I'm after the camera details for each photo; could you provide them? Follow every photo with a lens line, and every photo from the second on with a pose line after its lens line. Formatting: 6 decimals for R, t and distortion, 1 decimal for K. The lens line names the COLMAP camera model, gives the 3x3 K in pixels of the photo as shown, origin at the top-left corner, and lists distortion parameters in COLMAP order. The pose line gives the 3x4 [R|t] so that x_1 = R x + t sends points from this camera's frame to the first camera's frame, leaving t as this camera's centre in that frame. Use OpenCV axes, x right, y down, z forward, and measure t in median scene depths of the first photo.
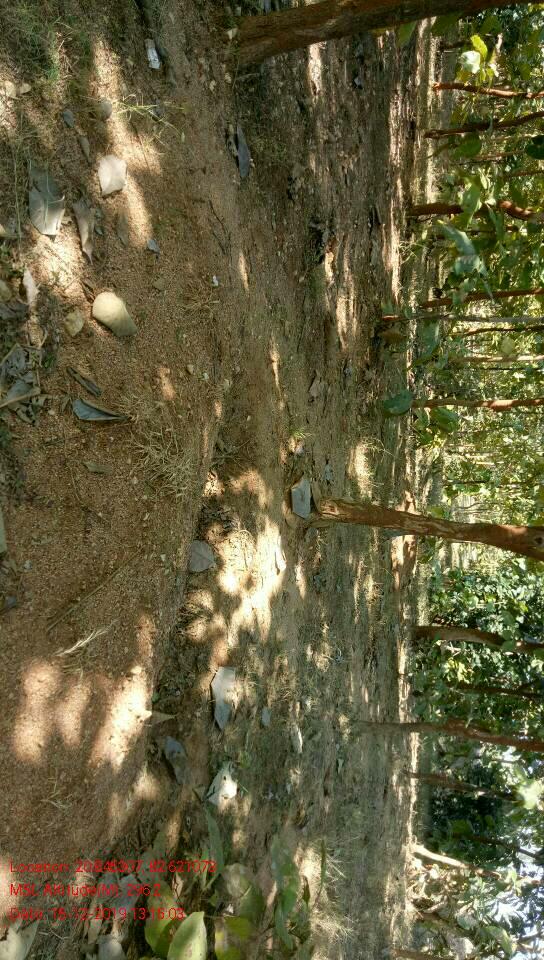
lens RADIAL K [[733.1, 0, 272.0], [0, 733.1, 480.0], [0, 0, 1]] dist [0.045334, -0.007445]
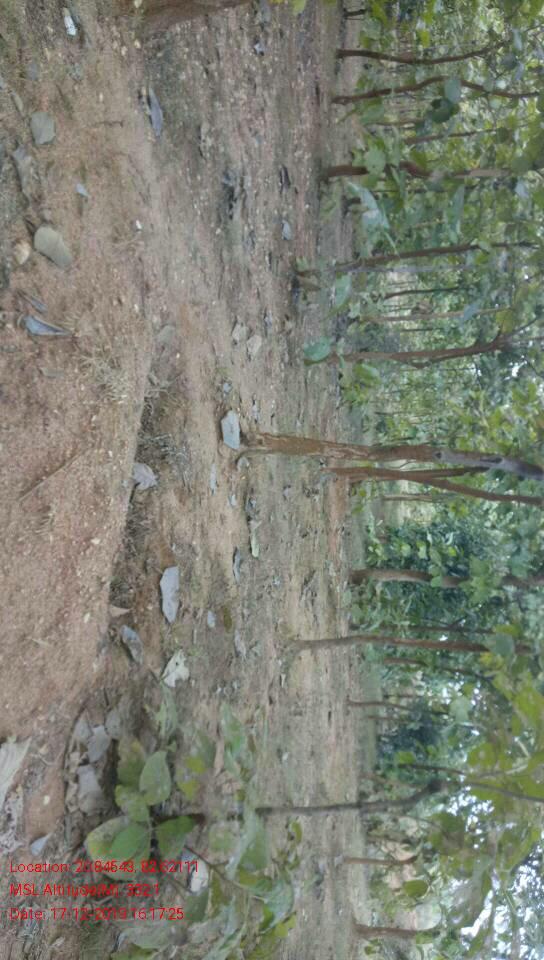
lens RADIAL K [[719.2, 0, 272.0], [0, 719.2, 480.0], [0, 0, 1]] dist [0.053163, 0.000214]
pose [[0.994720, -0.062915, 0.081085, 0.011928], [0.059869, 0.997426, 0.039458, 0.084544], [-0.083358, -0.034396, 0.995926, -0.144890]]
